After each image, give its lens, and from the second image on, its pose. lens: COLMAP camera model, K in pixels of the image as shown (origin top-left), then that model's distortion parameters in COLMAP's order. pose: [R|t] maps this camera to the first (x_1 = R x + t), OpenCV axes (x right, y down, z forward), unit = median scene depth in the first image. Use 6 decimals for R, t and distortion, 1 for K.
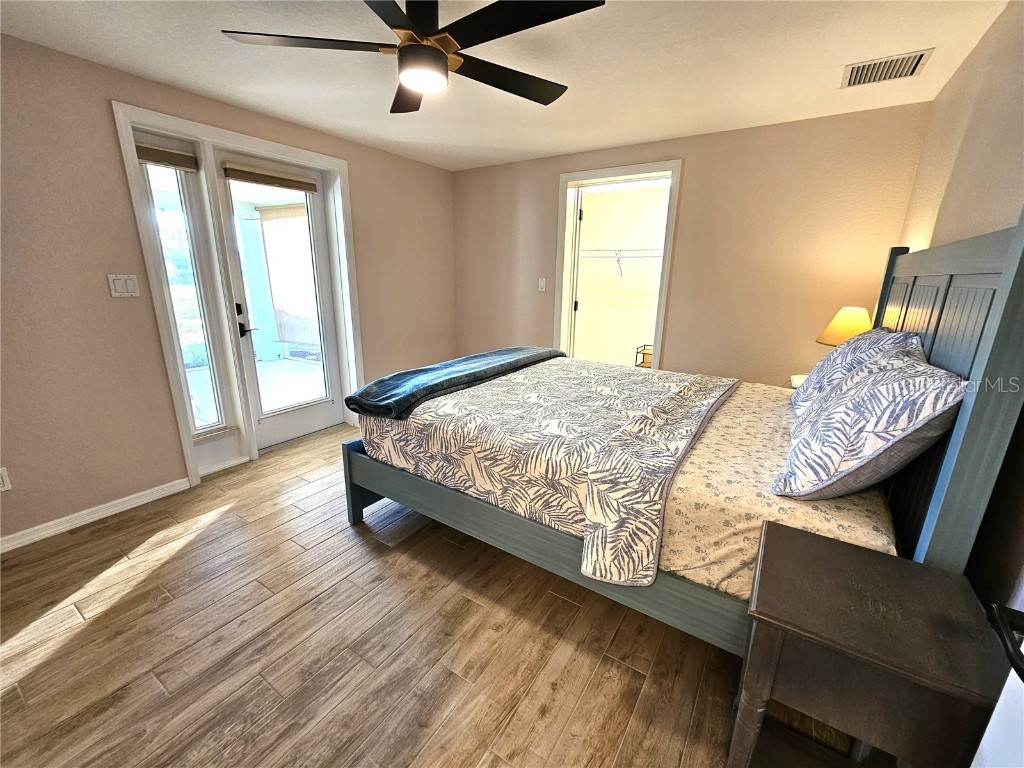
lens RADIAL K [[419.5, 0, 508.0], [0, 419.5, 387.2], [0, 0, 1]] dist [-0.001166, 0.000137]
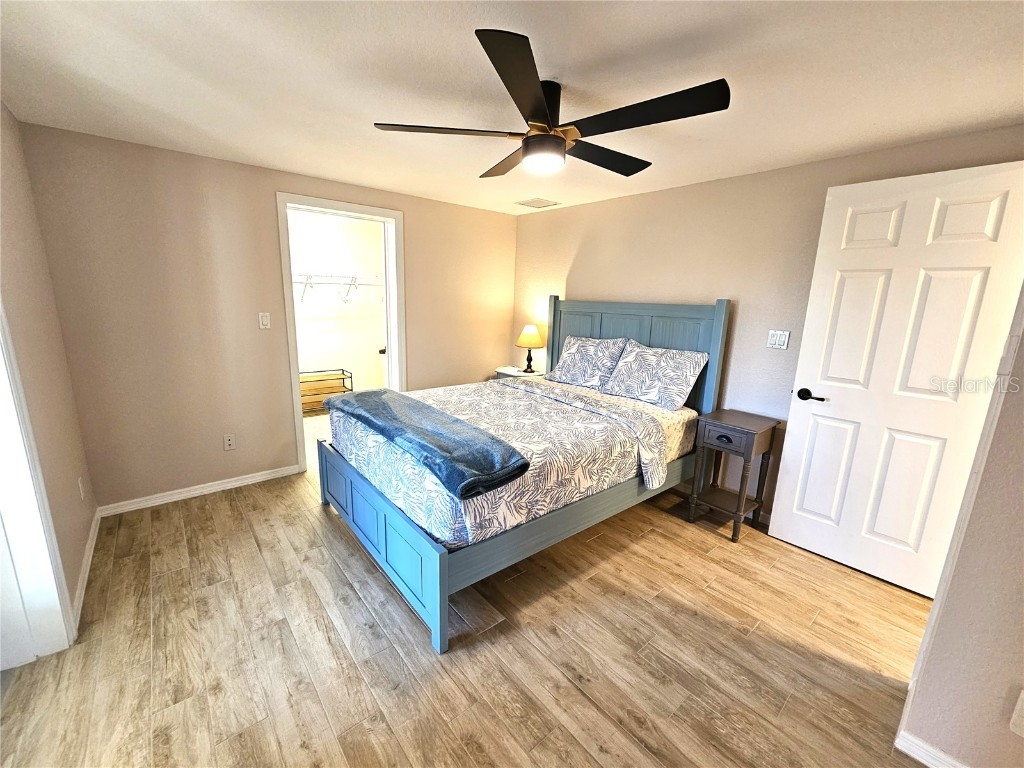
lens RADIAL K [[419.5, 0, 506.5], [0, 419.5, 384.4], [0, 0, 1]] dist [-0.001166, 0.000137]
pose [[0.292962, -0.208200, 0.933181, -1.295267], [0.227651, 0.963124, 0.143412, -0.315939], [-0.928627, 0.170425, 0.329556, 0.750984]]
